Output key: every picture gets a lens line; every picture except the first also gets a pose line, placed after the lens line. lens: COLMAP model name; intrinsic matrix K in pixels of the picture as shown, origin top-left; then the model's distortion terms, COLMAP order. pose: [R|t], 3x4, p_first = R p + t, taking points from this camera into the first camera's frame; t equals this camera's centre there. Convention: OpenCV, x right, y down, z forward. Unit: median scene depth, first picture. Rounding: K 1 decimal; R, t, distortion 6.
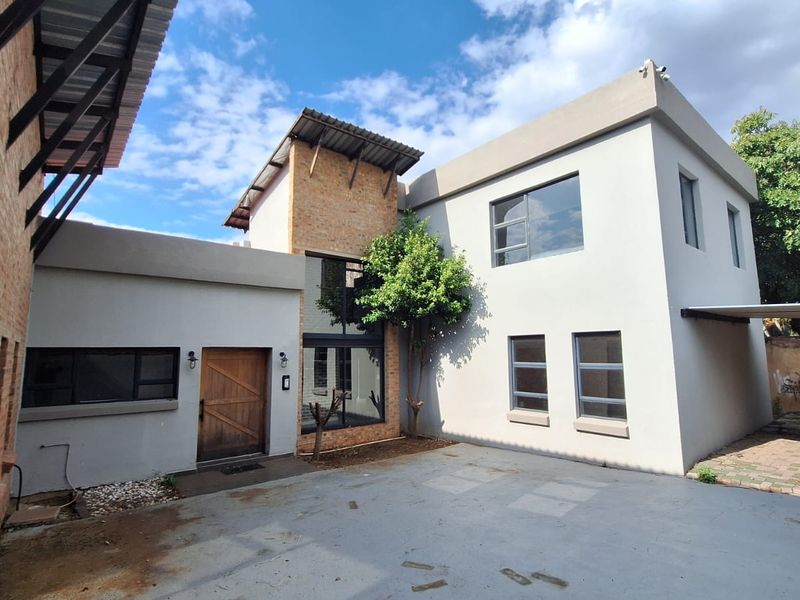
lens RADIAL K [[423.7, 0, 403.5], [0, 423.7, 304.2], [0, 0, 1]] dist [-0.000642, 0.000789]
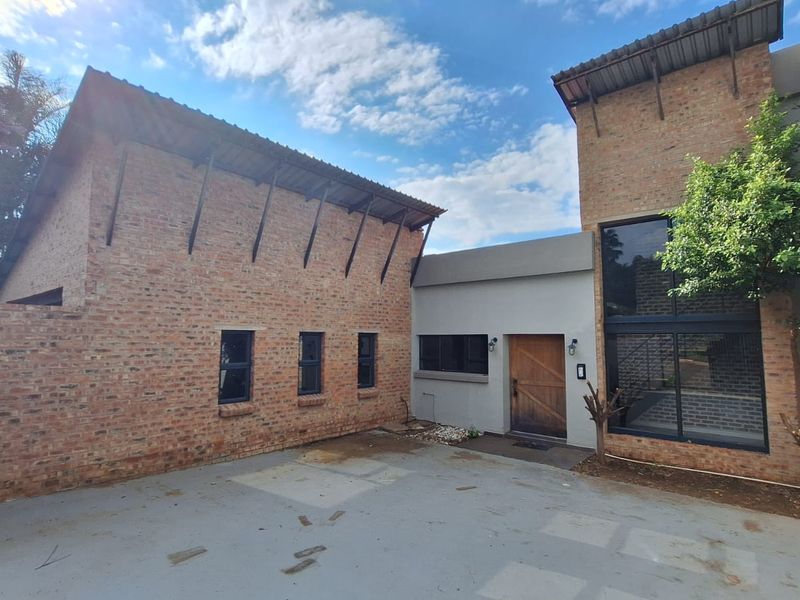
lens RADIAL K [[424.1, 0, 400.0], [0, 424.1, 300.0], [0, 0, 1]] dist [0.001492, 0.000766]
pose [[0.165149, -0.077717, -0.983202, 0.614407], [0.112125, 0.991907, -0.059571, 0.040331], [0.979874, -0.100403, 0.172526, 0.476114]]
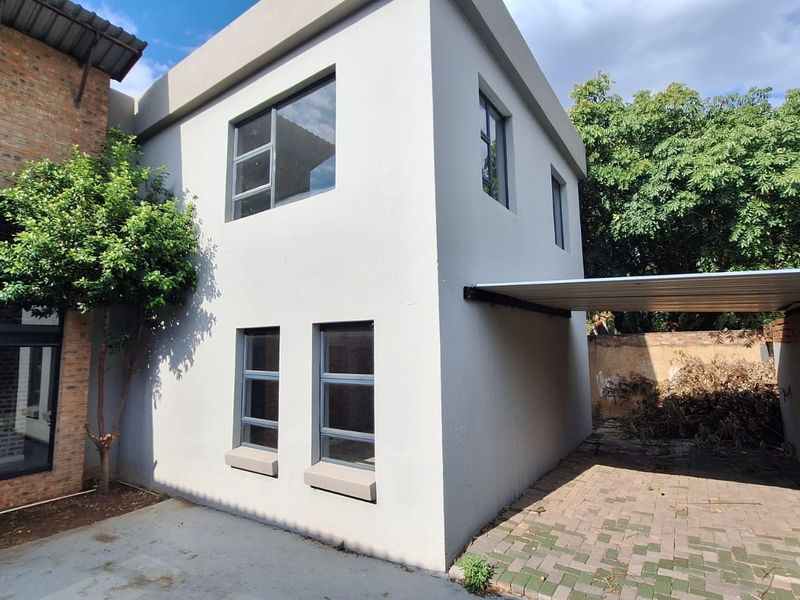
lens RADIAL K [[424.1, 0, 400.0], [0, 424.1, 300.0], [0, 0, 1]] dist [0.001492, 0.000766]
pose [[0.963643, 0.029863, 0.265518, 0.331781], [-0.029365, 0.999552, -0.005847, 0.031240], [-0.265574, -0.002163, 0.964088, 0.350945]]
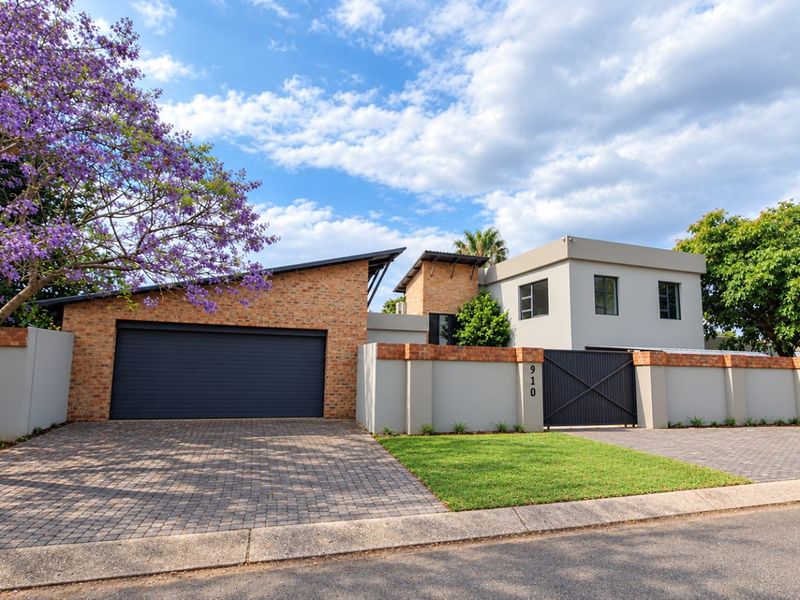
lens RADIAL K [[423.7, 0, 403.5], [0, 423.7, 304.2], [0, 0, 1]] dist [-0.000642, 0.000789]
pose [[0.930612, -0.015498, -0.365680, 0.488124], [0.010142, 0.999811, -0.016563, -0.149133], [0.365868, 0.011705, 0.930593, -1.170878]]
